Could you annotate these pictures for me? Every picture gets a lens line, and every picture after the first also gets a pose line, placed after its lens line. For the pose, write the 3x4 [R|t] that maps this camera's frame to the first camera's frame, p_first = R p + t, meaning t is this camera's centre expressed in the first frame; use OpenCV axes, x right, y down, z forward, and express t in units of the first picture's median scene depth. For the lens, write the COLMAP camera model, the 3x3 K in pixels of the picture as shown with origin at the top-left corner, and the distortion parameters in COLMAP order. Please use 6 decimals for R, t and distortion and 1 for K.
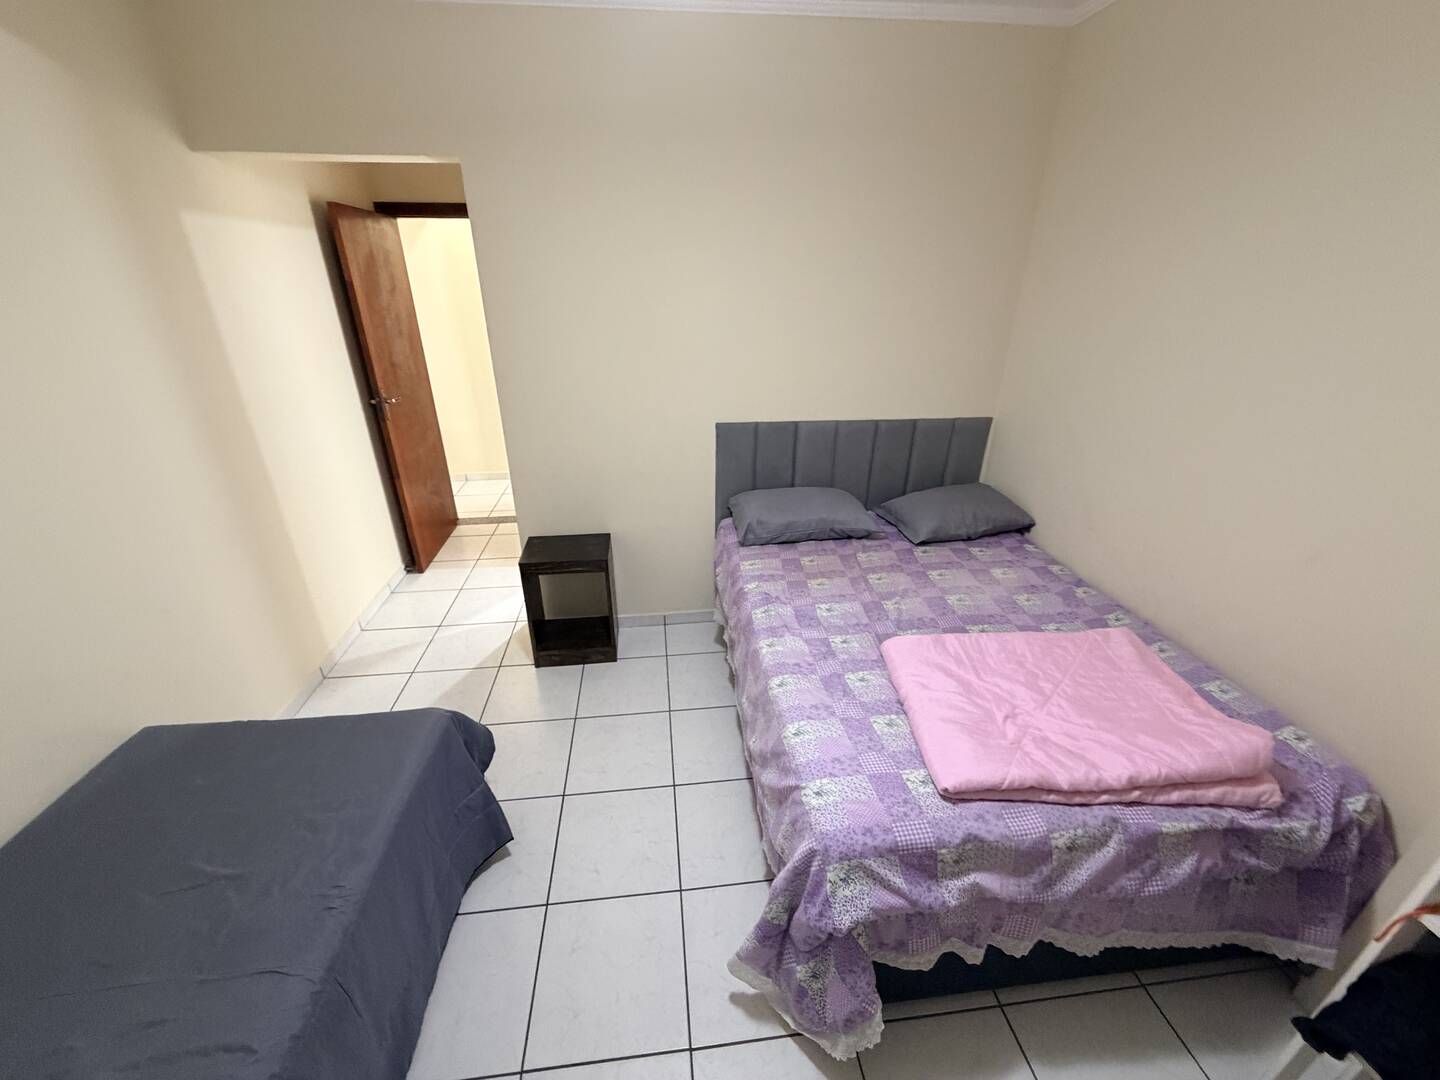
lens RADIAL K [[572.8, 0, 715.7], [0, 572.8, 540.5], [0, 0, 1]] dist [0.000335, -0.000318]
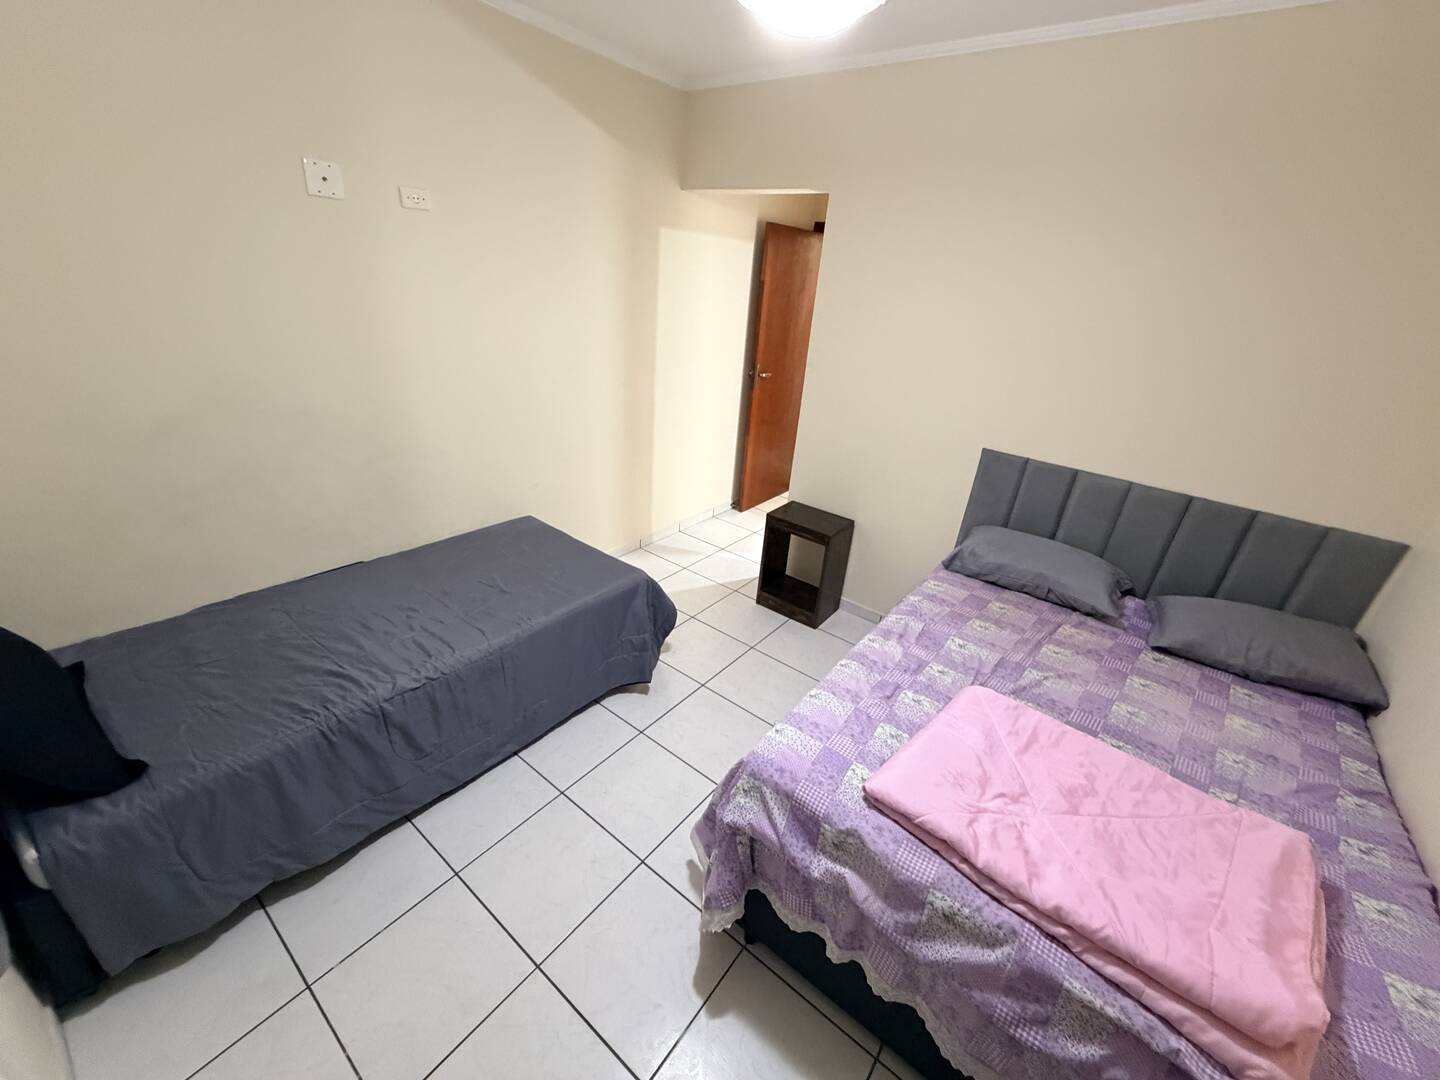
lens RADIAL K [[572.8, 0, 715.7], [0, 572.8, 540.5], [0, 0, 1]] dist [0.000335, -0.000318]
pose [[0.713821, 0.346912, -0.608368, 0.402548], [-0.360695, 0.926728, 0.105236, 0.004134], [0.600300, 0.144316, 0.786647, -0.026479]]
